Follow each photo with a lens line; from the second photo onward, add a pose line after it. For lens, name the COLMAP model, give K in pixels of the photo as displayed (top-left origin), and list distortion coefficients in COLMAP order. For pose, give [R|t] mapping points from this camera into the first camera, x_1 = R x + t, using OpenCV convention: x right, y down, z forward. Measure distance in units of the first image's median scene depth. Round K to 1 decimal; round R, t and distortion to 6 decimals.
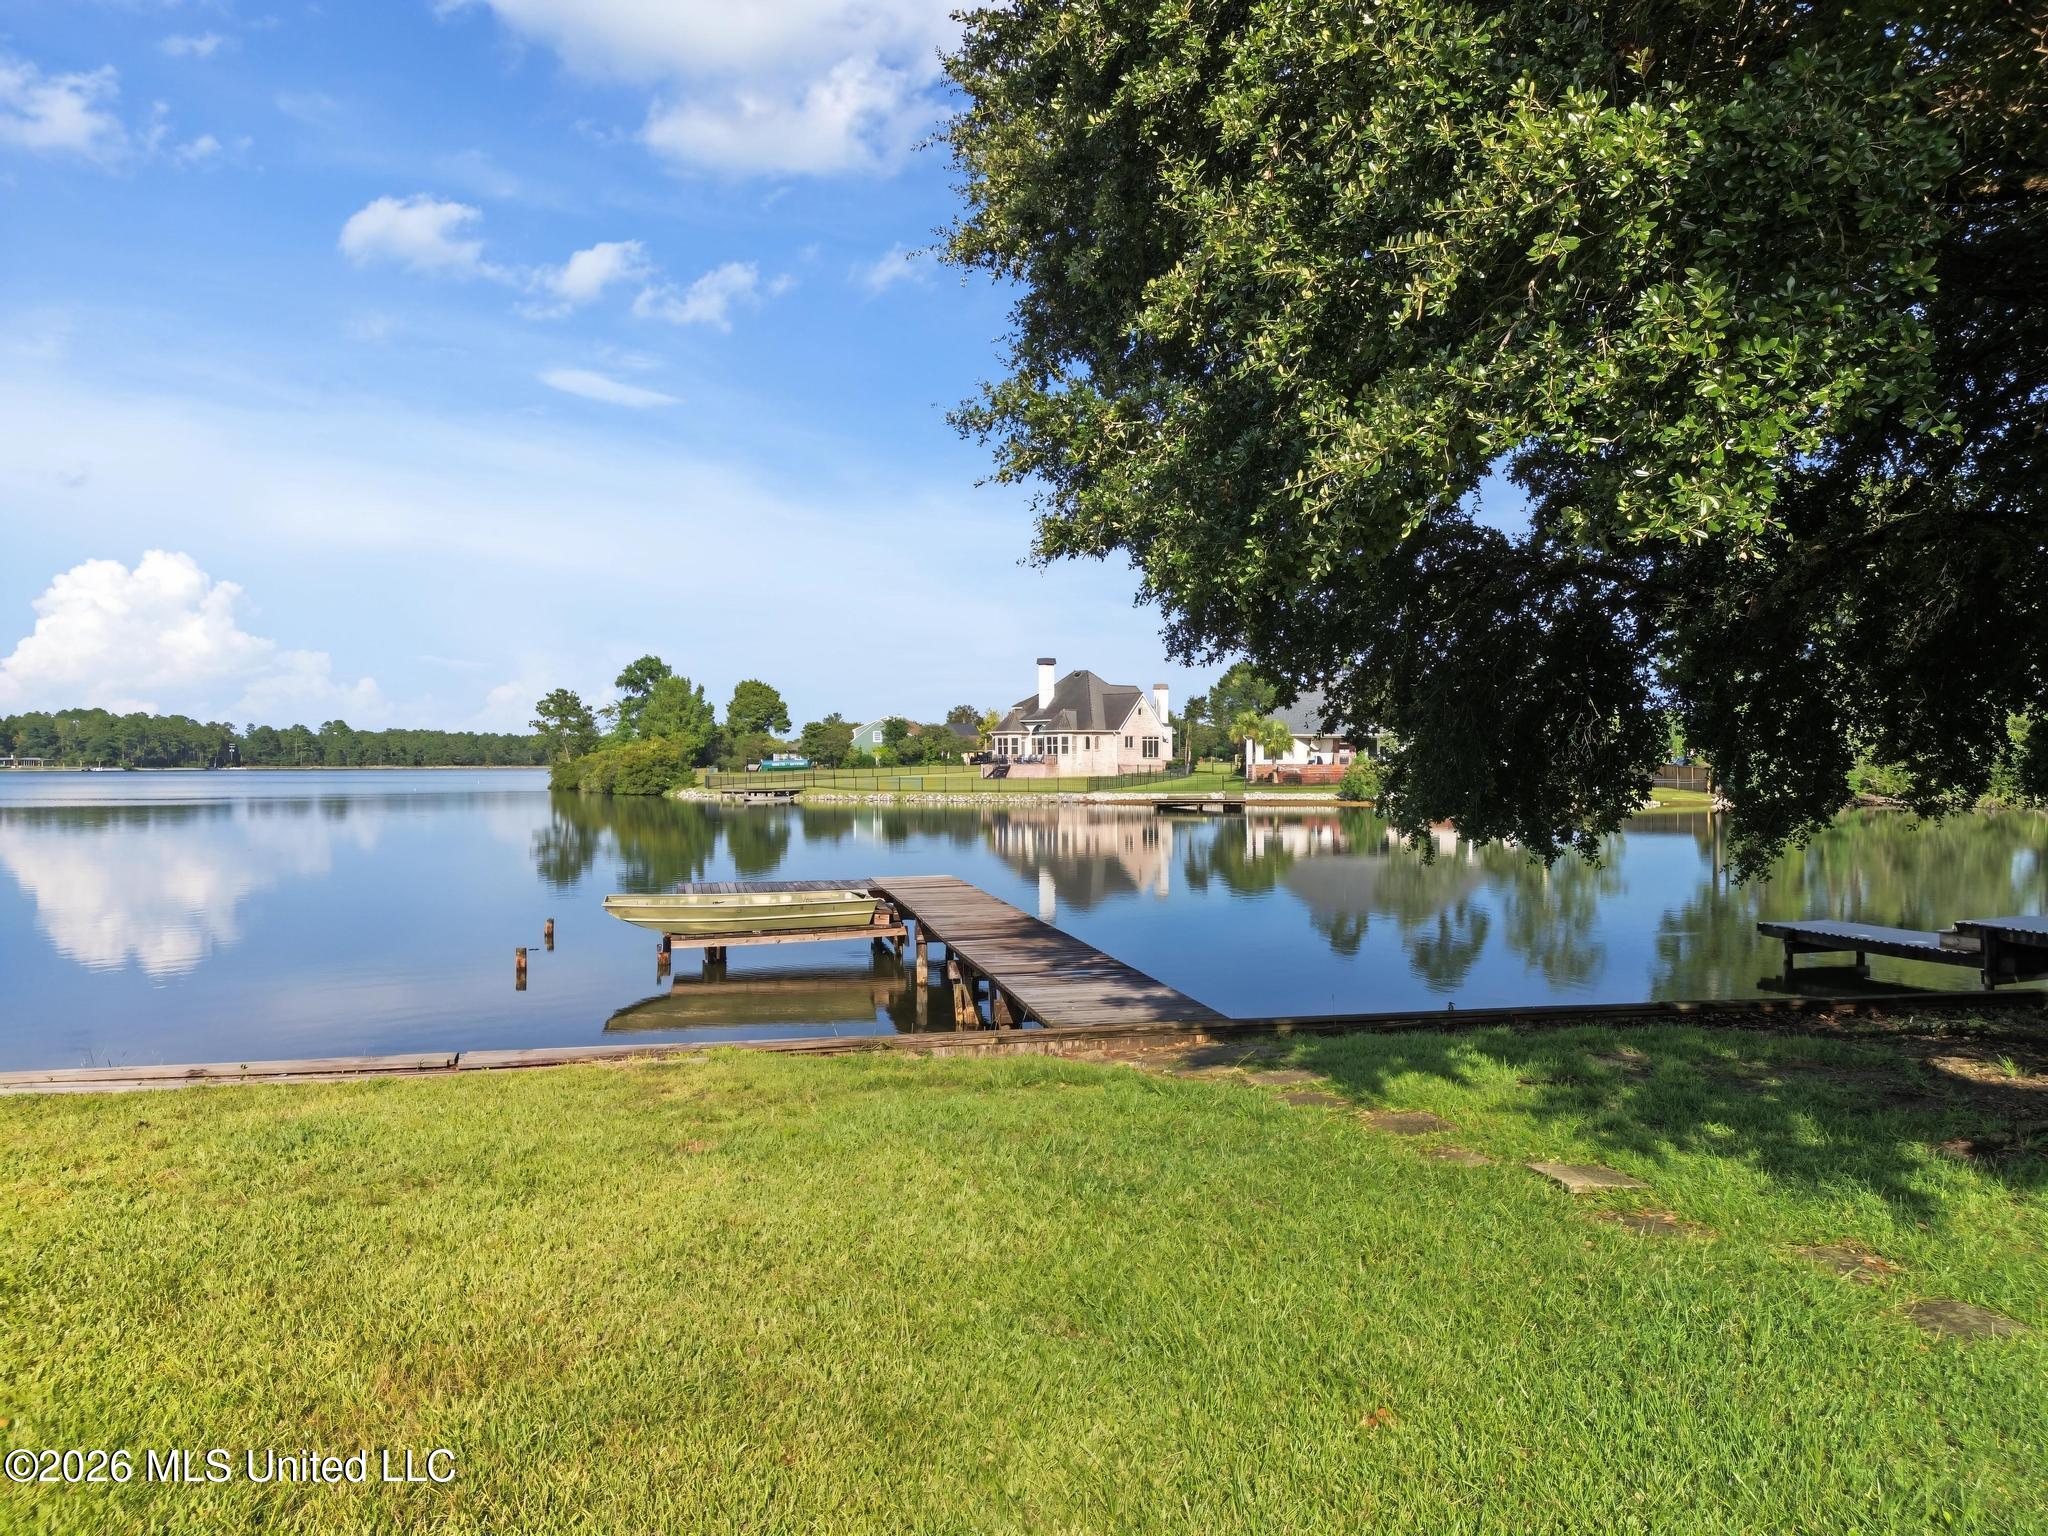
lens RADIAL K [[1399.2, 0, 1047.2], [0, 1399.2, 764.0], [0, 0, 1]] dist [0.060241, -0.060319]
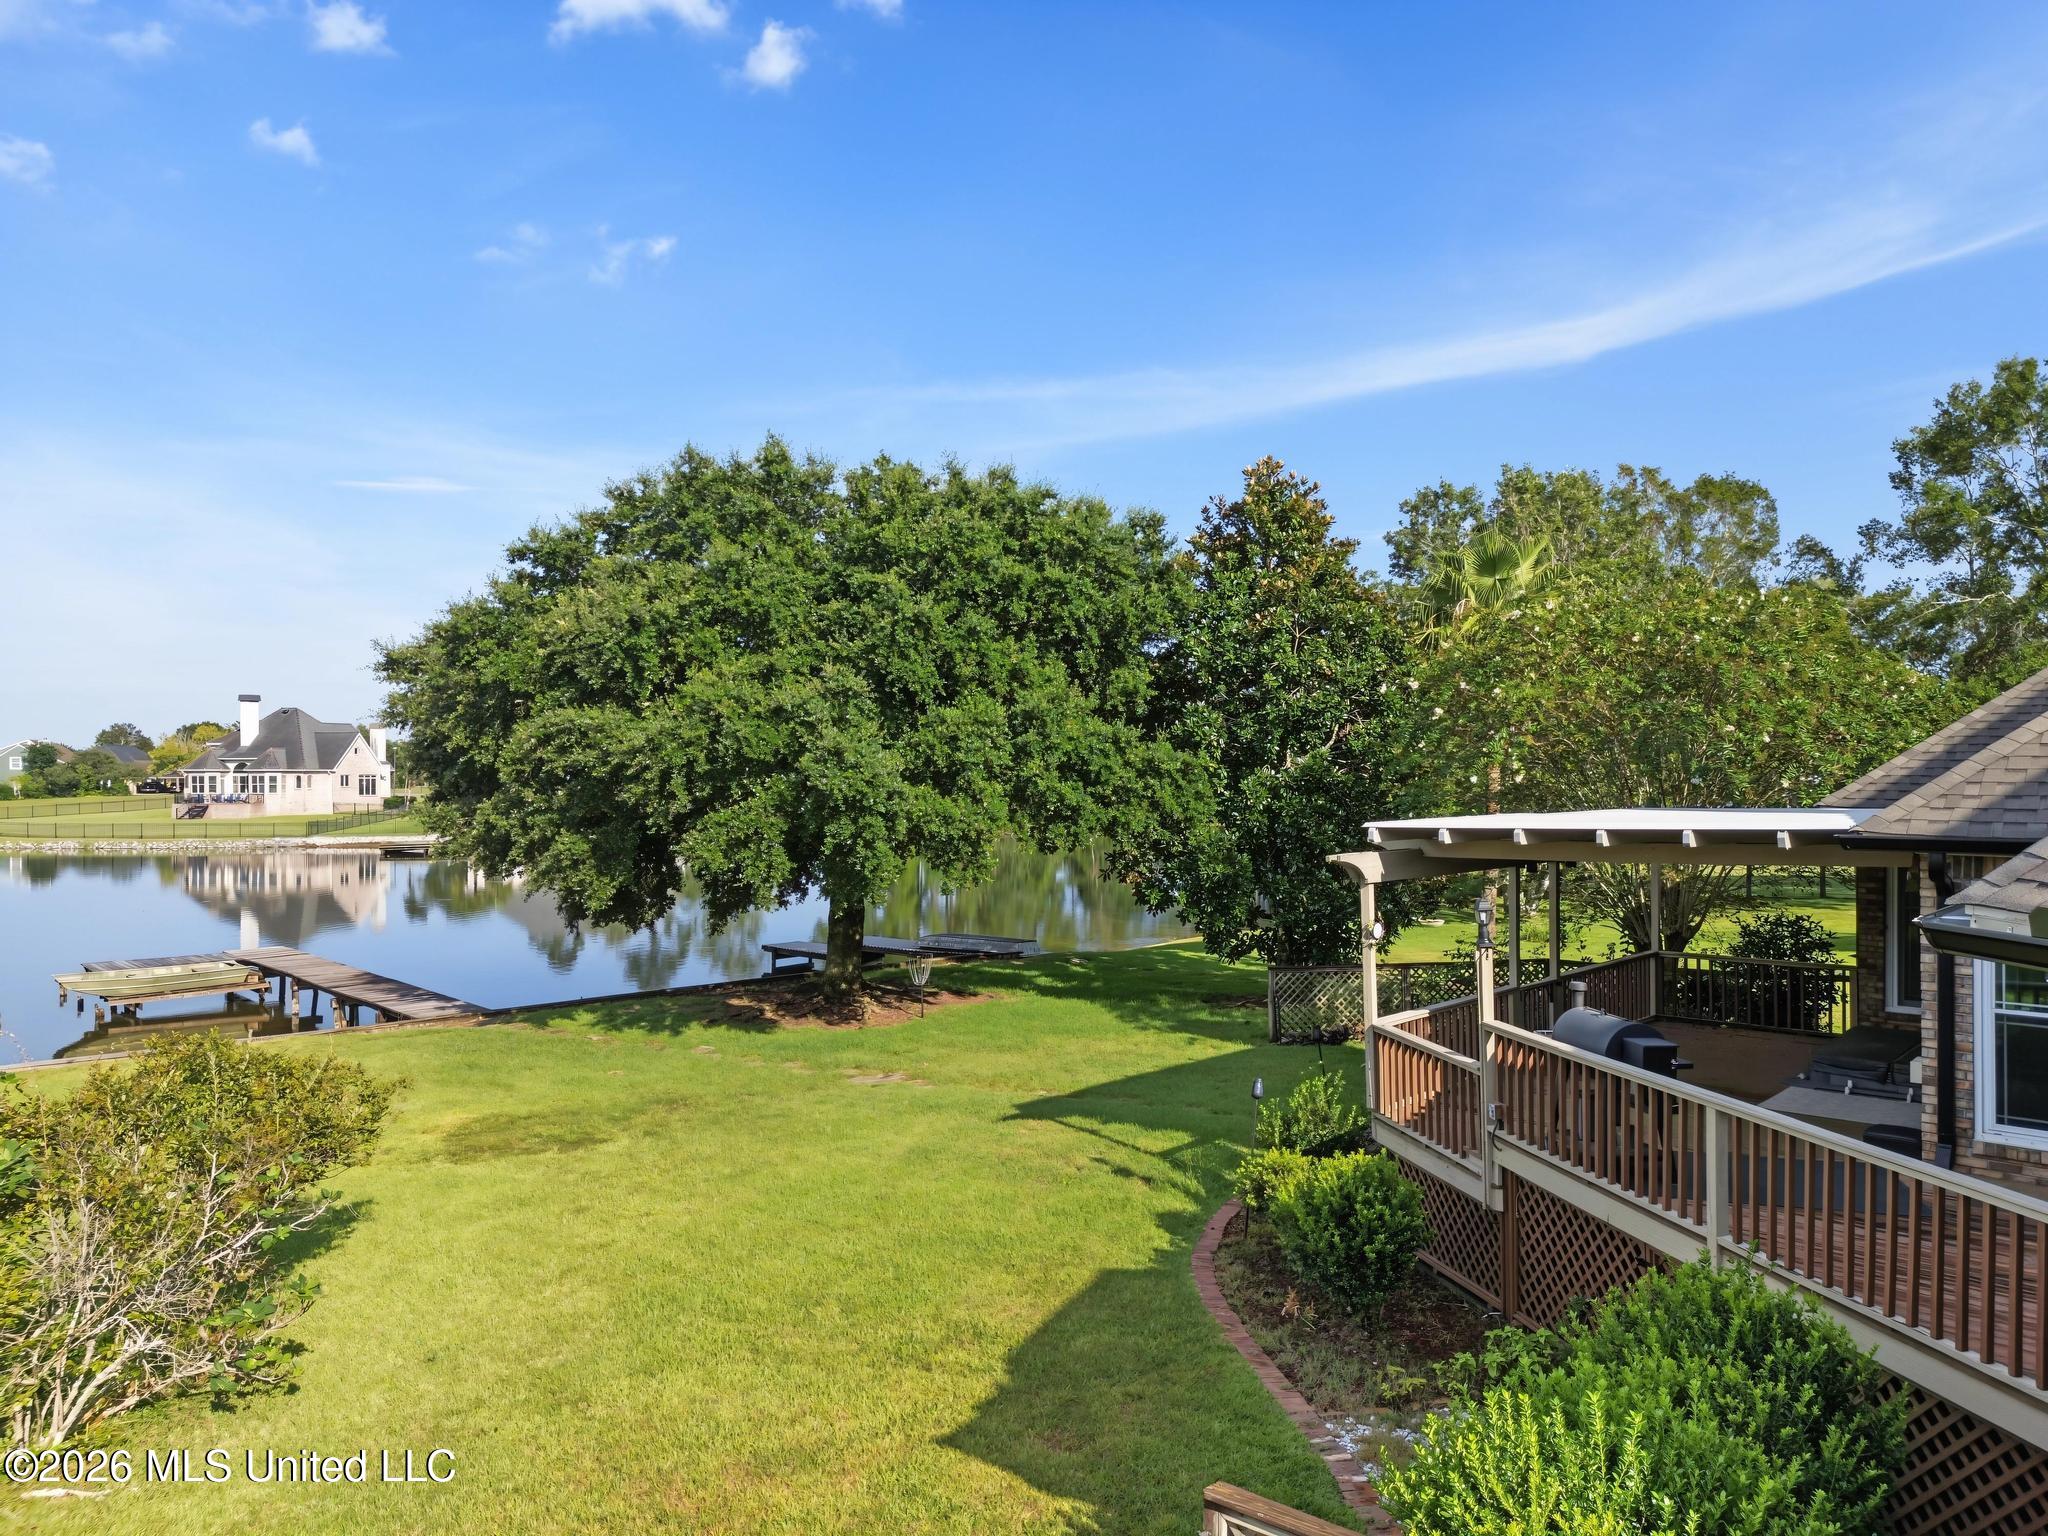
lens RADIAL K [[1399.2, 0, 1047.2], [0, 1399.2, 764.0], [0, 0, 1]] dist [0.060241, -0.060319]
pose [[0.859545, 0.004234, 0.511043, -0.029413], [-0.001881, 0.999985, -0.005121, -0.023829], [-0.511057, 0.003441, 0.859540, -0.161224]]
